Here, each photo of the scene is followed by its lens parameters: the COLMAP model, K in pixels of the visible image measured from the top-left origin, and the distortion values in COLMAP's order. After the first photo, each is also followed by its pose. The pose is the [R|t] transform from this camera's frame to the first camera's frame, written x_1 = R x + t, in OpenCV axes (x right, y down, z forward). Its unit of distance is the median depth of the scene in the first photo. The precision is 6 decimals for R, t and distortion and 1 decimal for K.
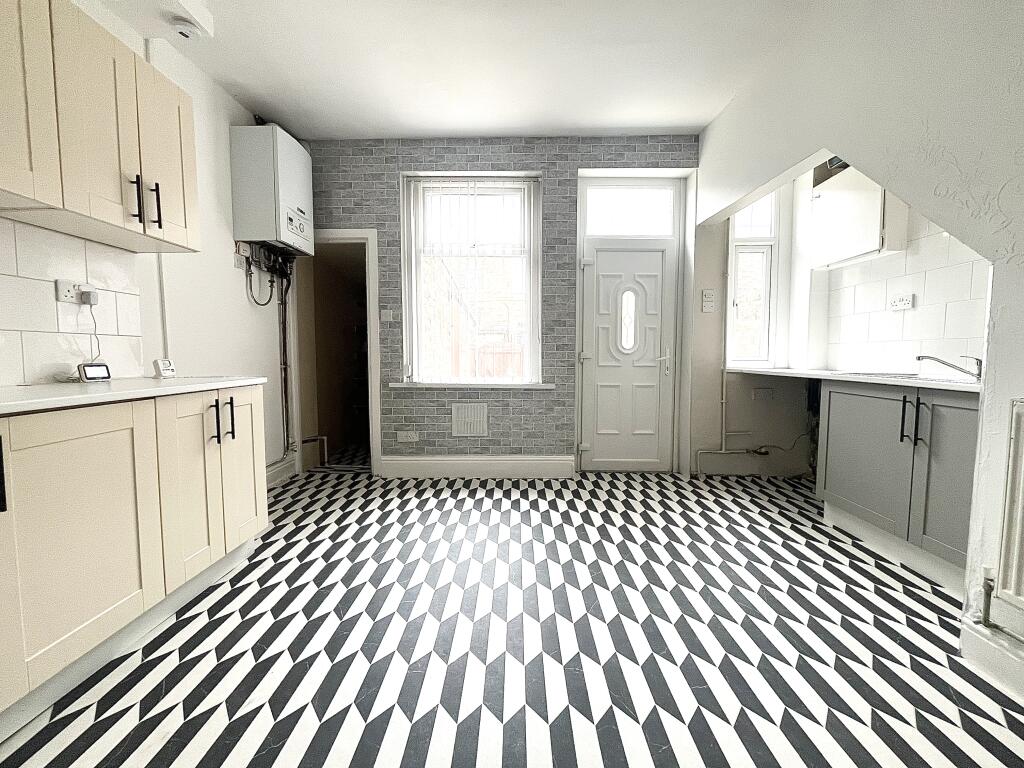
lens RADIAL K [[422.8, 0, 512.6], [0, 422.8, 379.4], [0, 0, 1]] dist [0.001275, 0.000028]
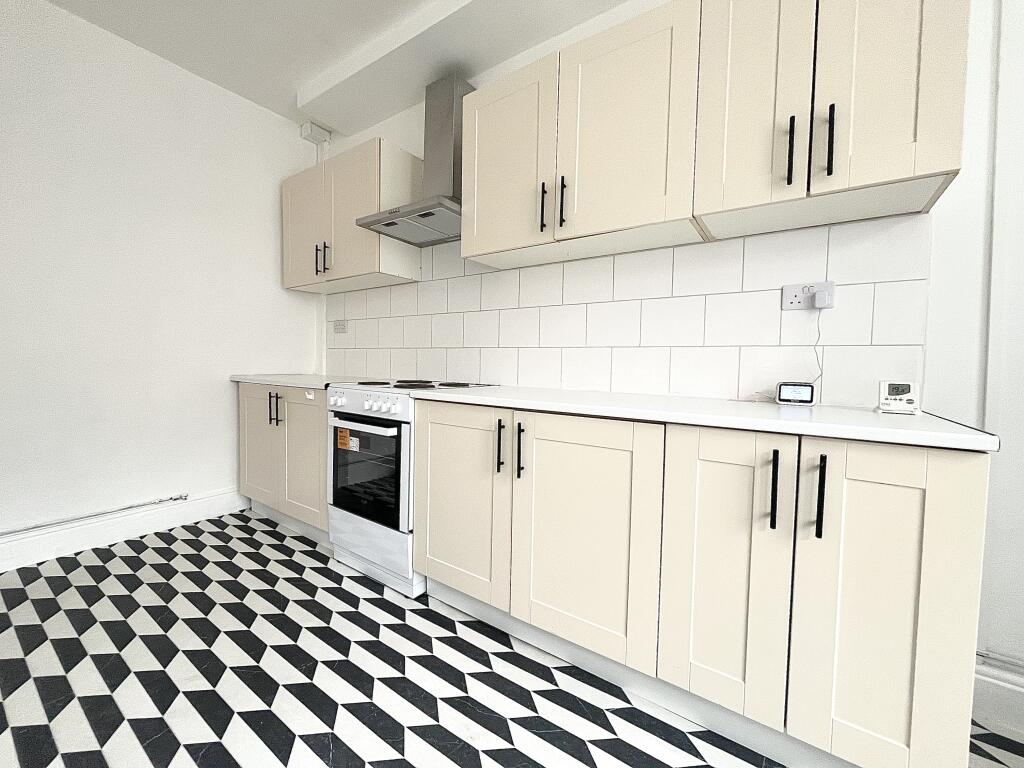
lens RADIAL K [[422.8, 0, 512.6], [0, 422.8, 379.4], [0, 0, 1]] dist [0.001275, 0.000028]
pose [[-0.593480, 0.011505, -0.804766, -0.038543], [-0.080734, 0.994004, 0.073749, -0.061771], [0.800789, 0.108741, -0.588993, 1.091910]]
